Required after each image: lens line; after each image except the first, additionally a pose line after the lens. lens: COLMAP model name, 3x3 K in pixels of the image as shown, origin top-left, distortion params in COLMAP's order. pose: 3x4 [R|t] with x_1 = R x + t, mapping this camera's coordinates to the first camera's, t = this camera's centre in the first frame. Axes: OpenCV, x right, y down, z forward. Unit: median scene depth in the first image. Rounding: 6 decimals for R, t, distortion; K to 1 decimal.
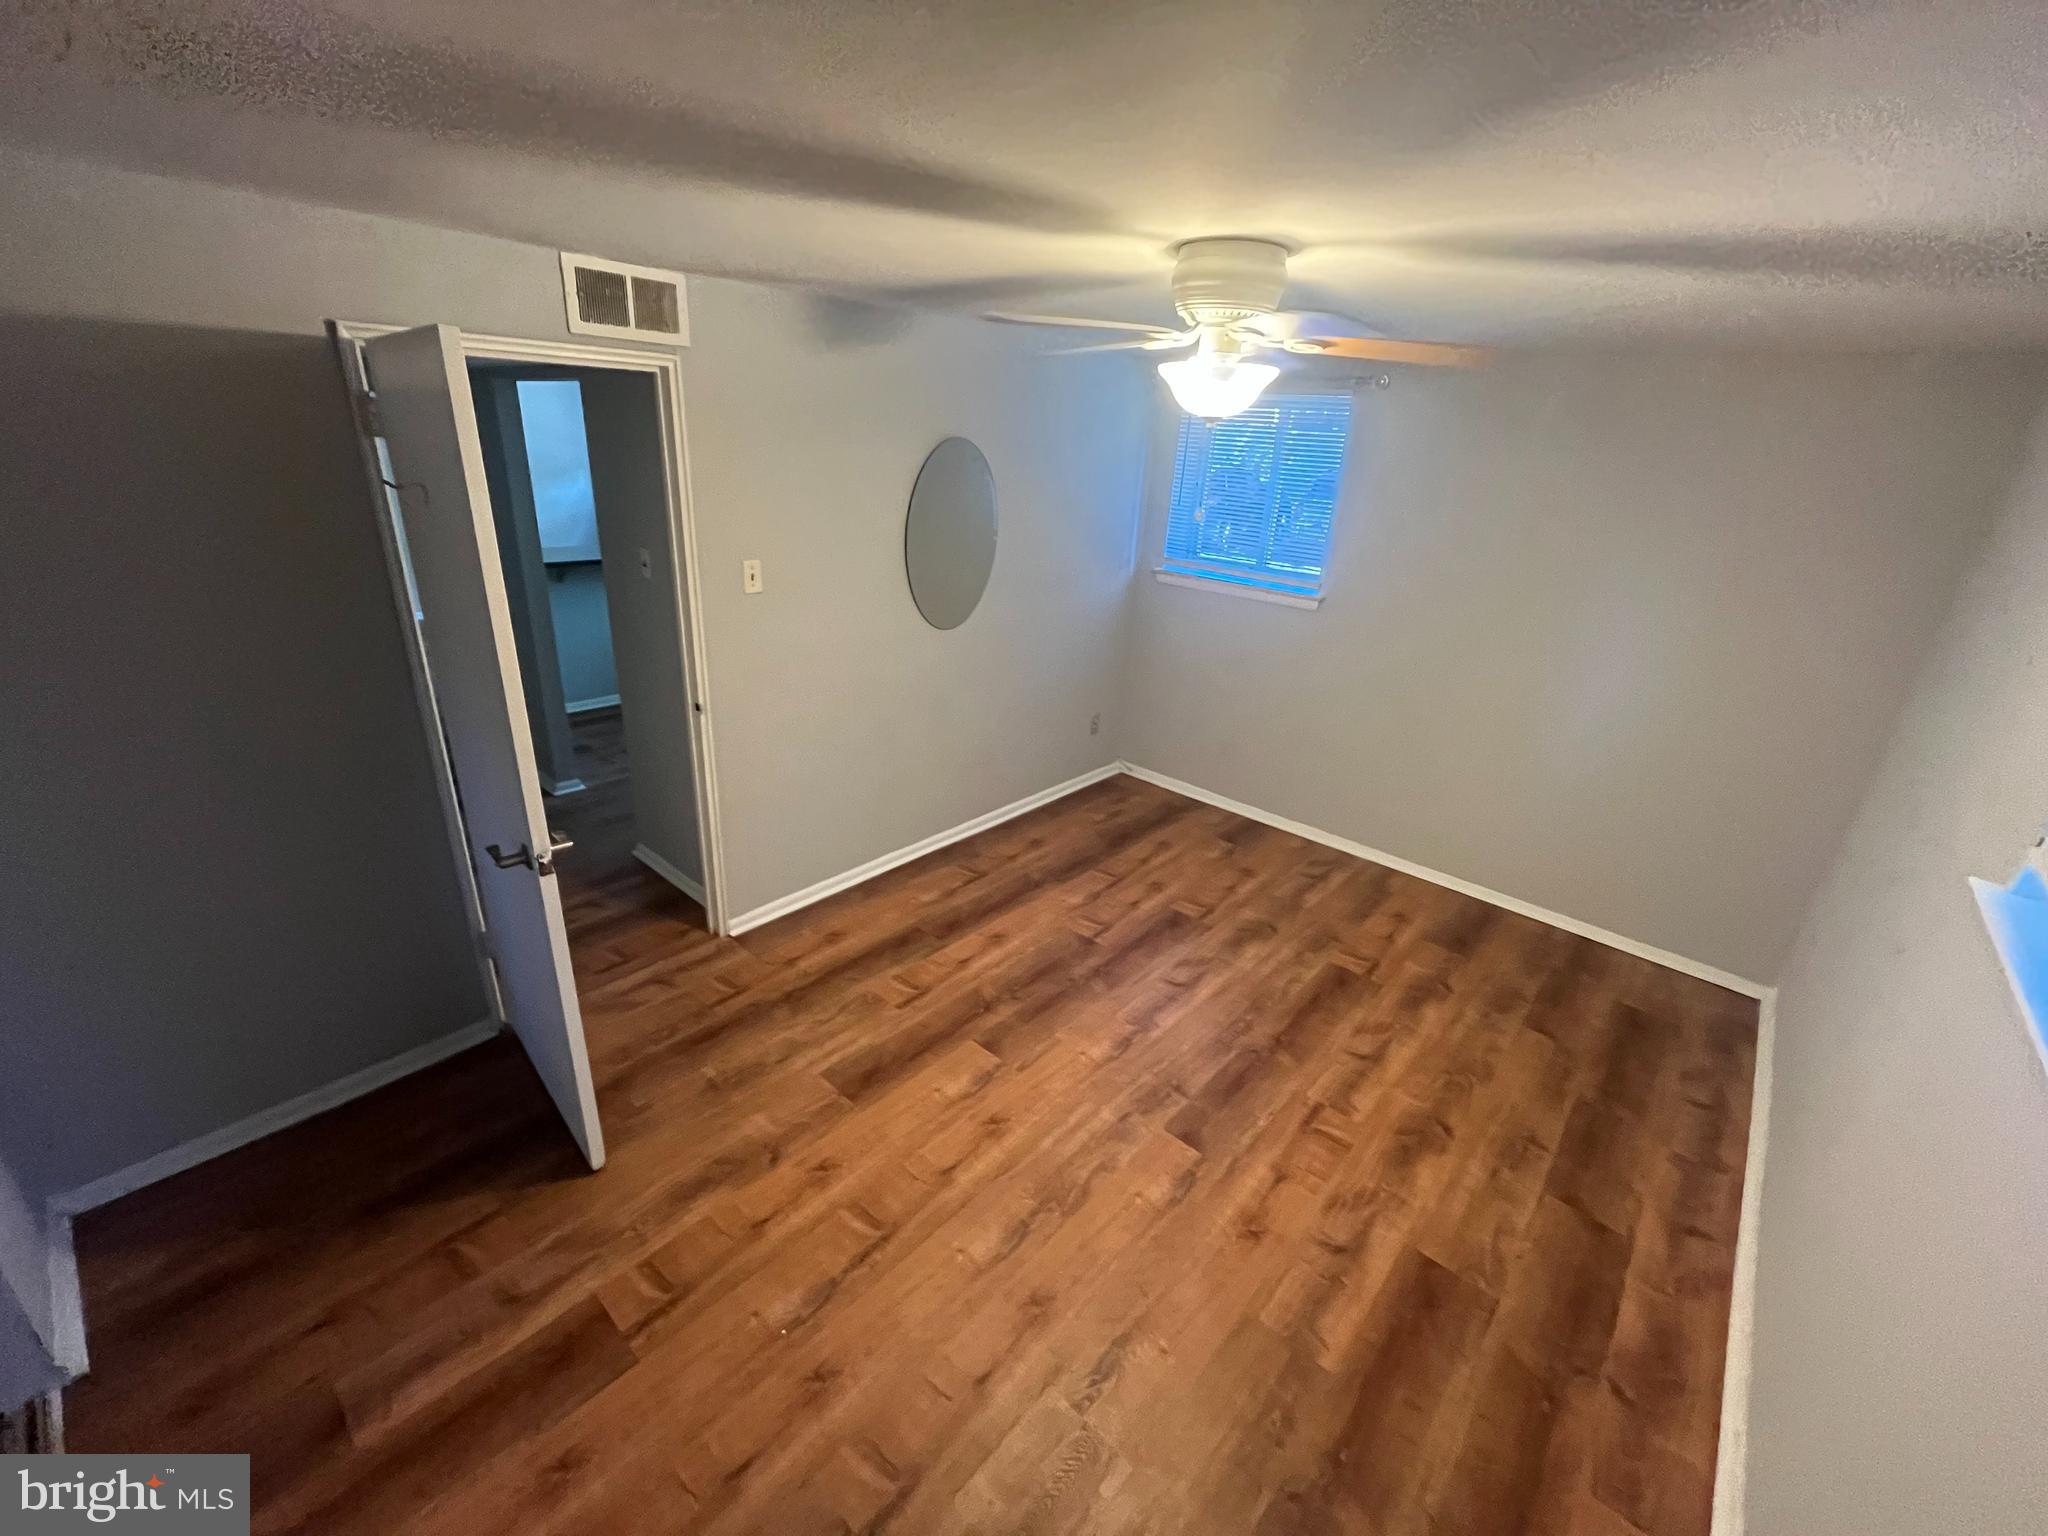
lens RADIAL K [[825.5, 0, 1022.1], [0, 825.5, 758.8], [0, 0, 1]] dist [-0.001905, -0.000096]
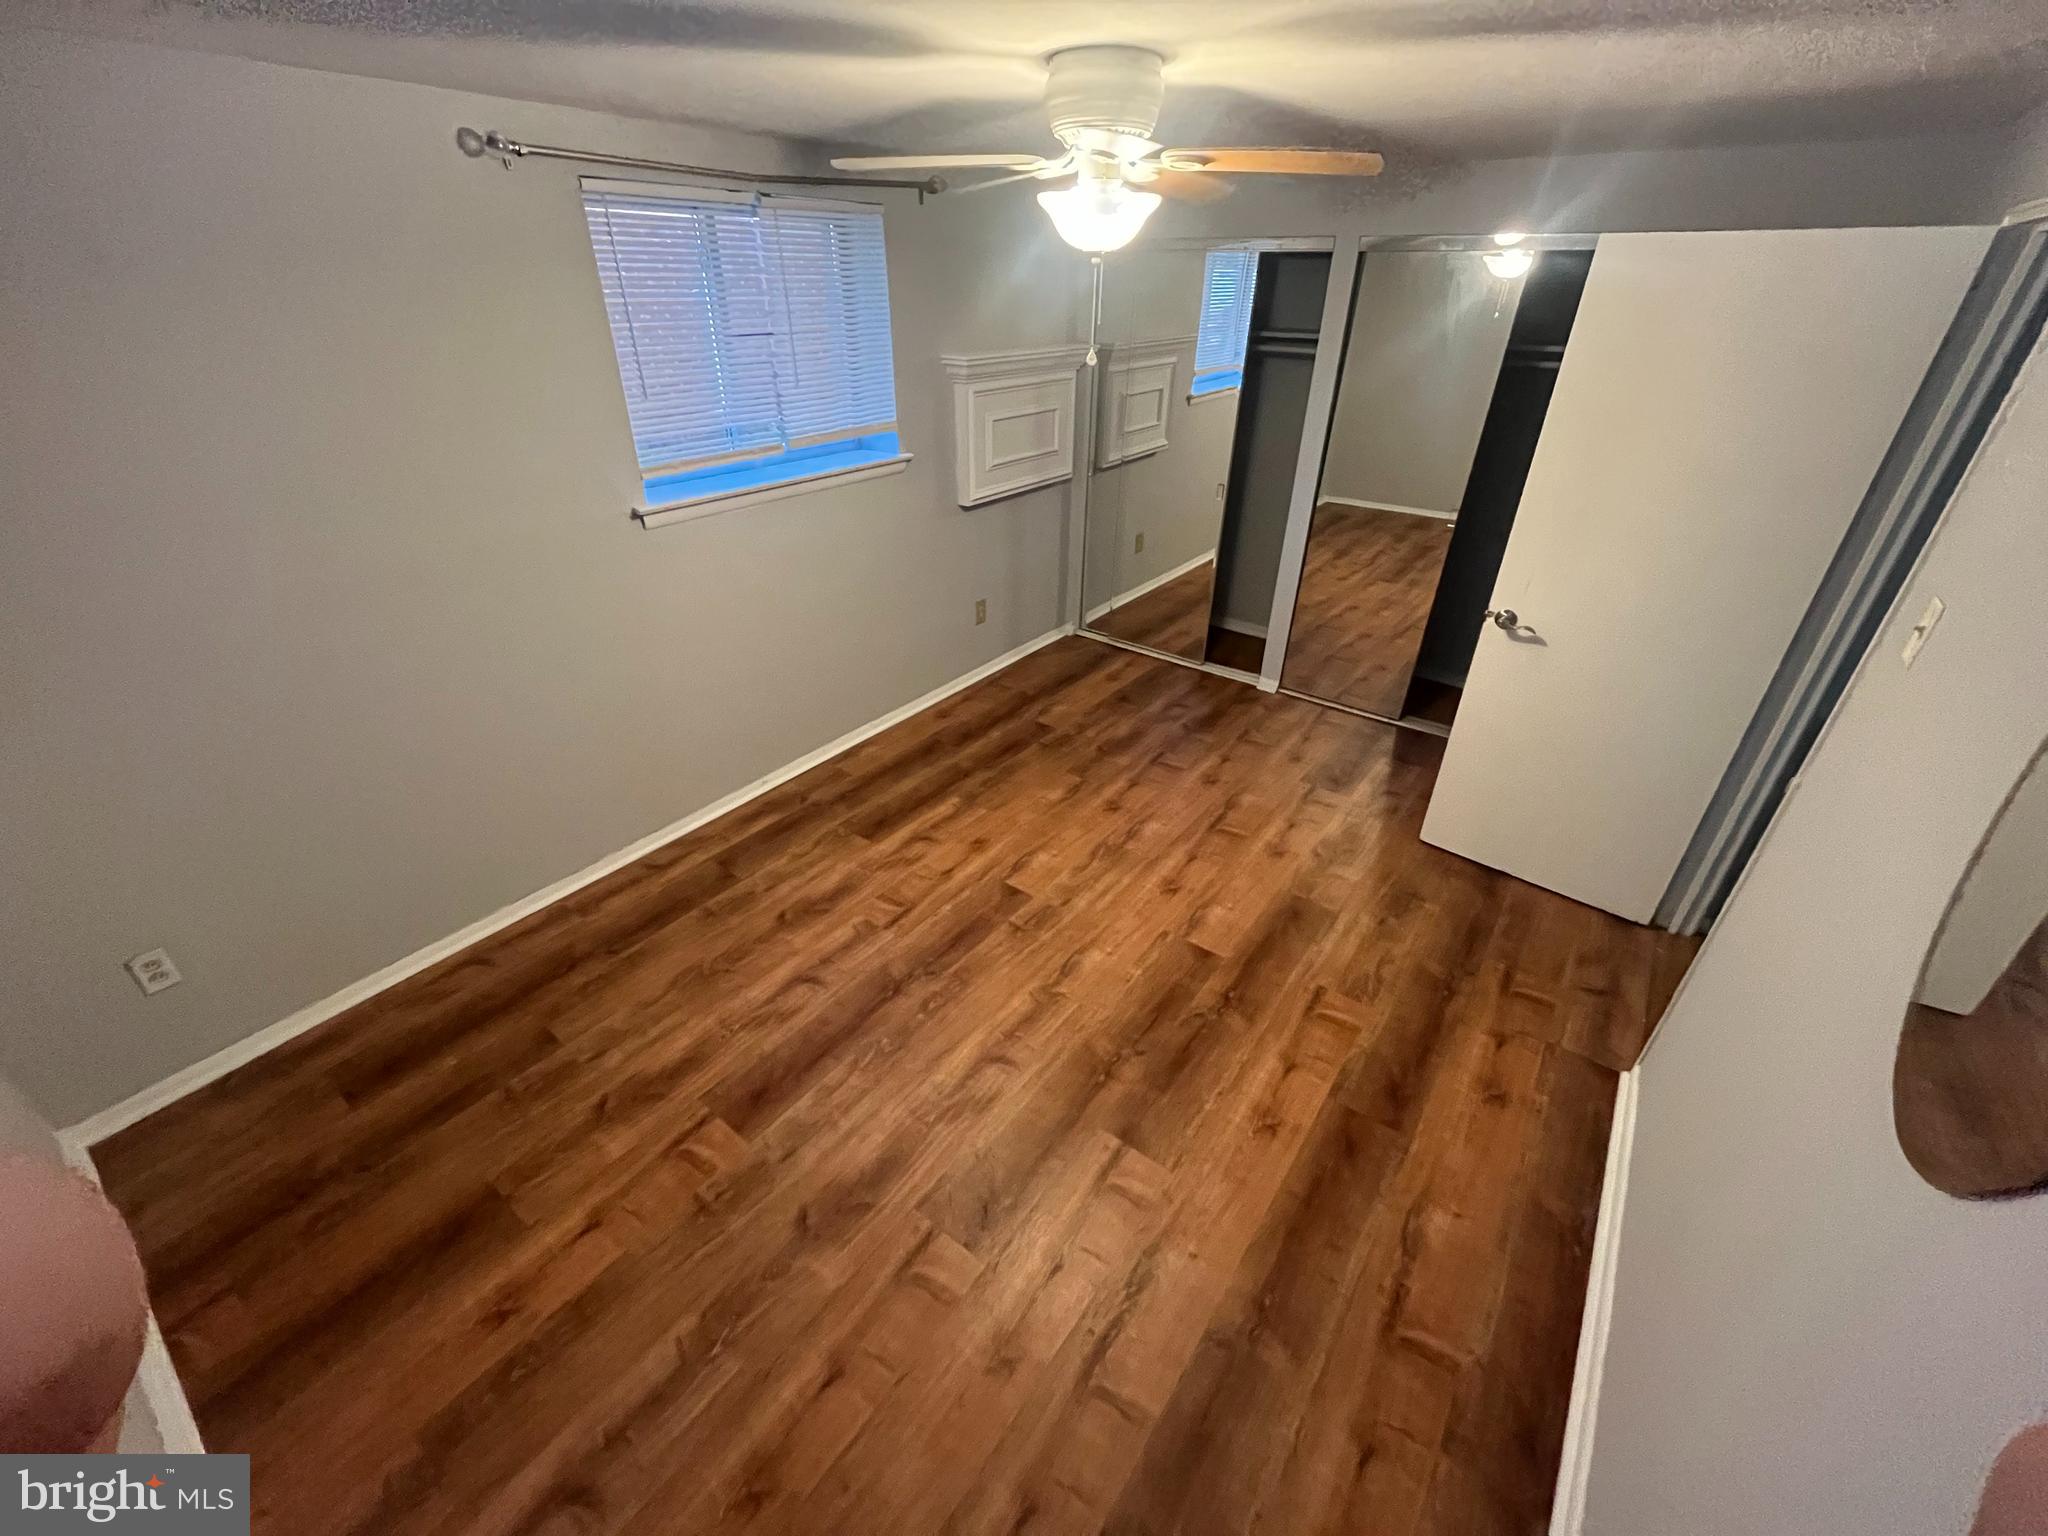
lens RADIAL K [[825.5, 0, 1022.1], [0, 825.5, 758.8], [0, 0, 1]] dist [-0.001905, -0.000096]
pose [[-0.994323, -0.011024, -0.105829, 0.288216], [-0.089798, 0.620468, 0.779074, -0.552436], [0.057075, 0.784154, -0.617936, 1.441025]]
